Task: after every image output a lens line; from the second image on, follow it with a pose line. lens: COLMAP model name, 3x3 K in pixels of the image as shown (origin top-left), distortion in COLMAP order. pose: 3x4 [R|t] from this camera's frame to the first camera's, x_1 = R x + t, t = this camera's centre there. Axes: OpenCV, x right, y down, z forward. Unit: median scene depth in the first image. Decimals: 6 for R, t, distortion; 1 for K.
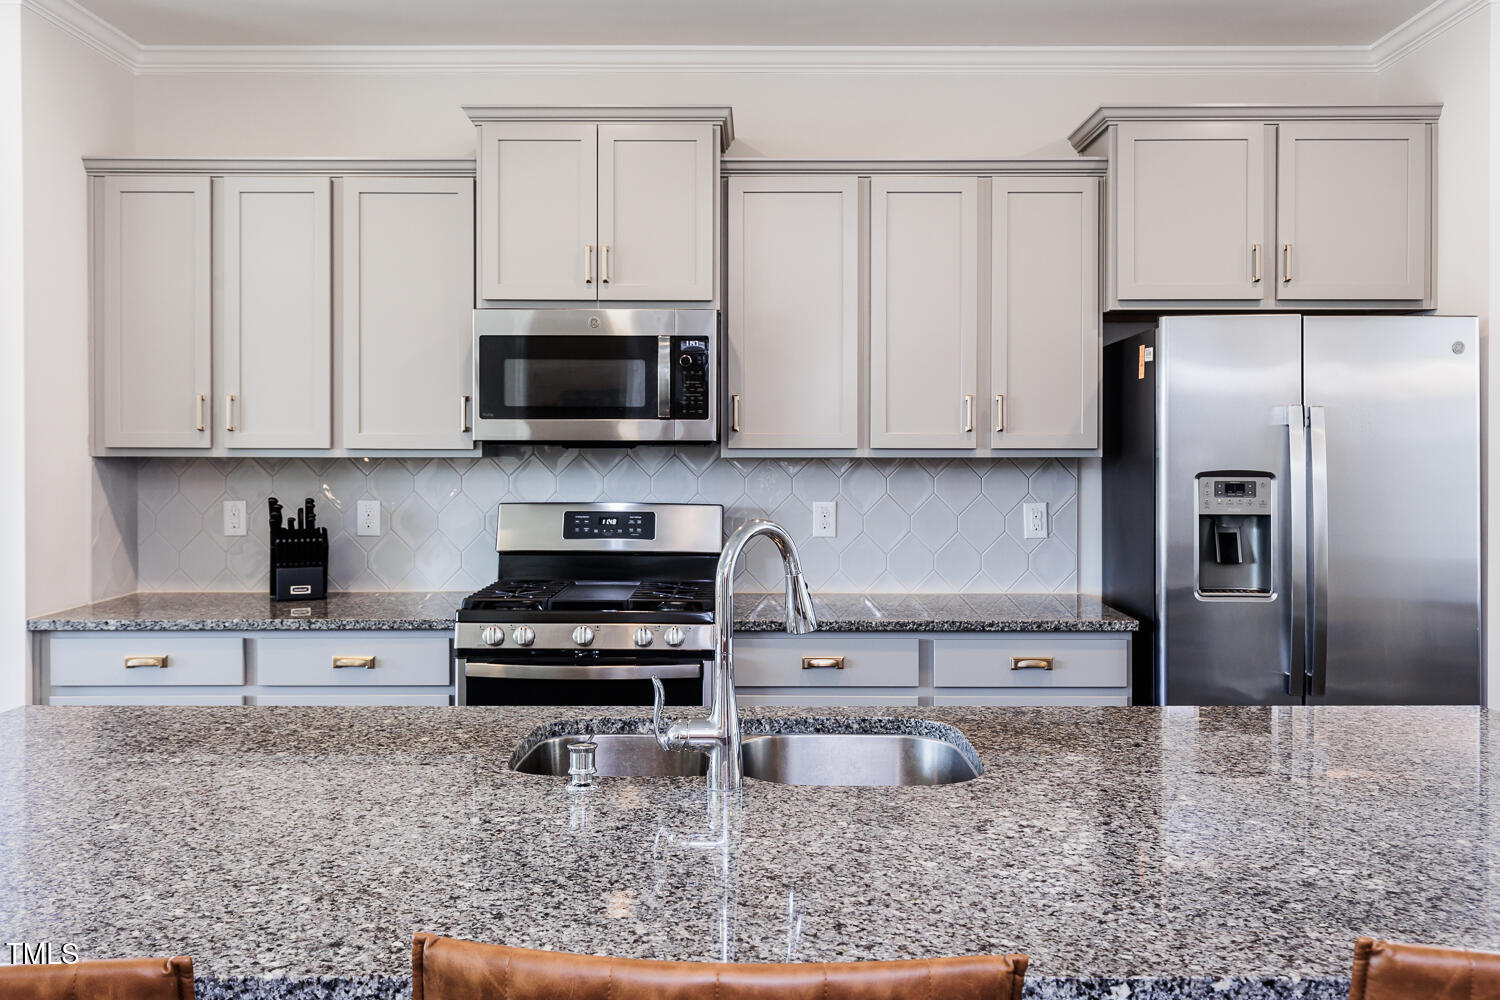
lens RADIAL K [[1237.6, 0, 757.7], [0, 1237.6, 455.3], [0, 0, 1]] dist [-0.000527, 0.002939]
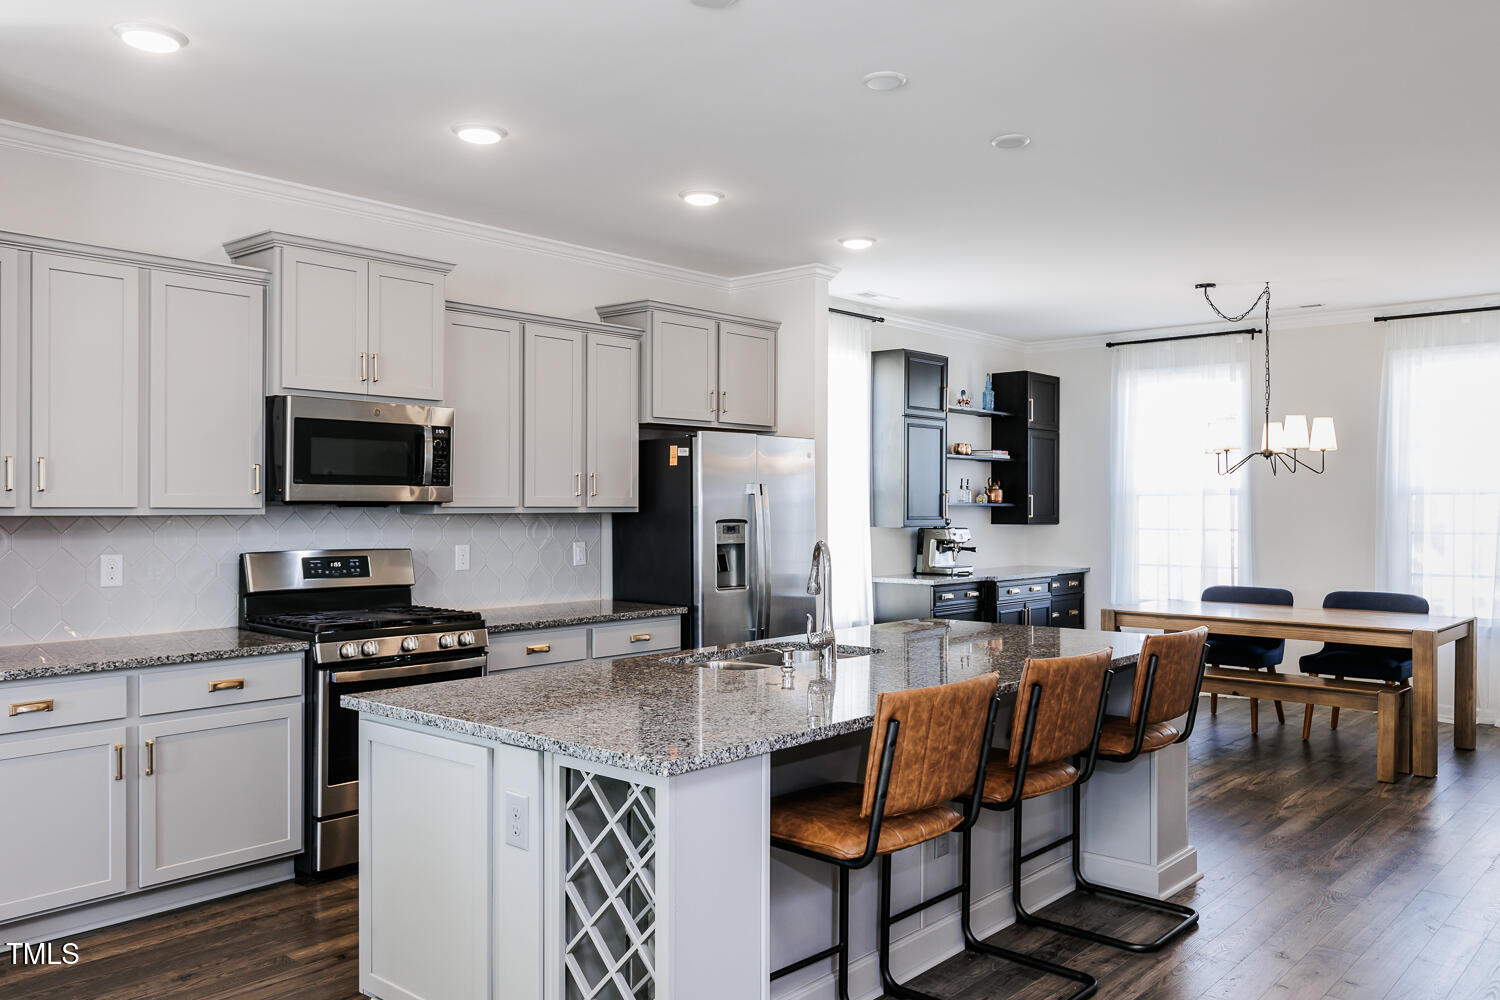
lens RADIAL K [[1160.1, 0, 750.0], [0, 1160.1, 500.0], [0, 0, 1]] dist [-0.002247, -0.002874]
pose [[0.662239, 0.002903, 0.749287, -0.786368], [0.003721, 0.999967, -0.007163, -0.003044], [-0.749283, 0.007532, 0.662207, -0.122443]]
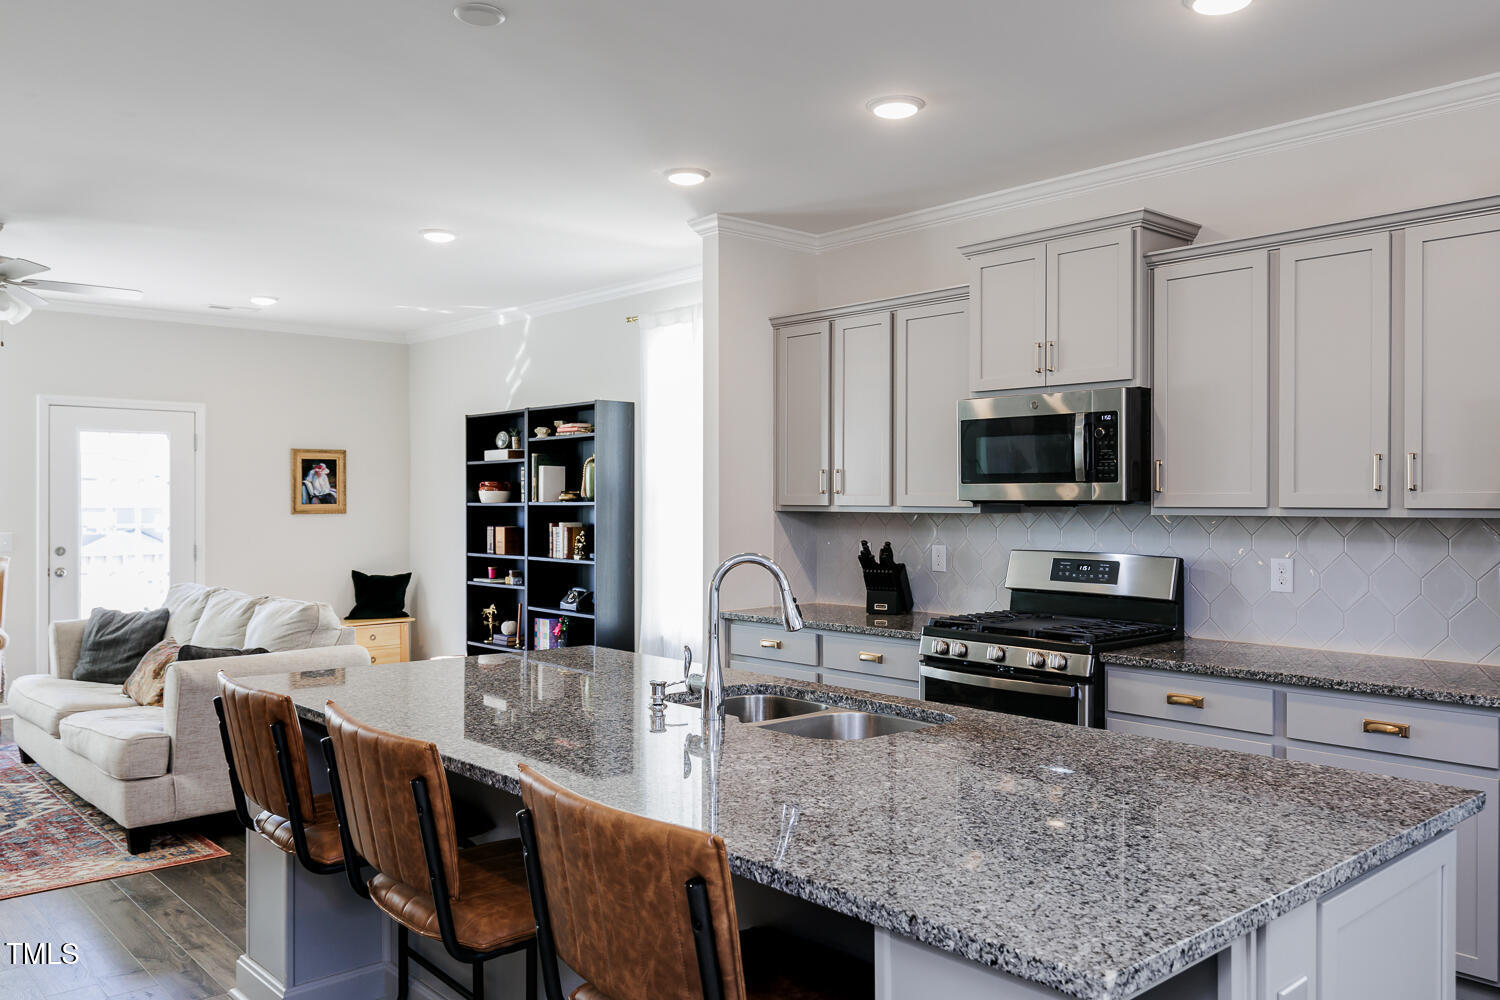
lens RADIAL K [[1160.1, 0, 750.0], [0, 1160.1, 500.0], [0, 0, 1]] dist [-0.002247, -0.002874]
pose [[0.668515, -0.000742, -0.743699, 0.531557], [-0.006011, 0.999961, -0.006401, -0.003131], [0.743675, 0.008750, 0.668484, 0.012034]]
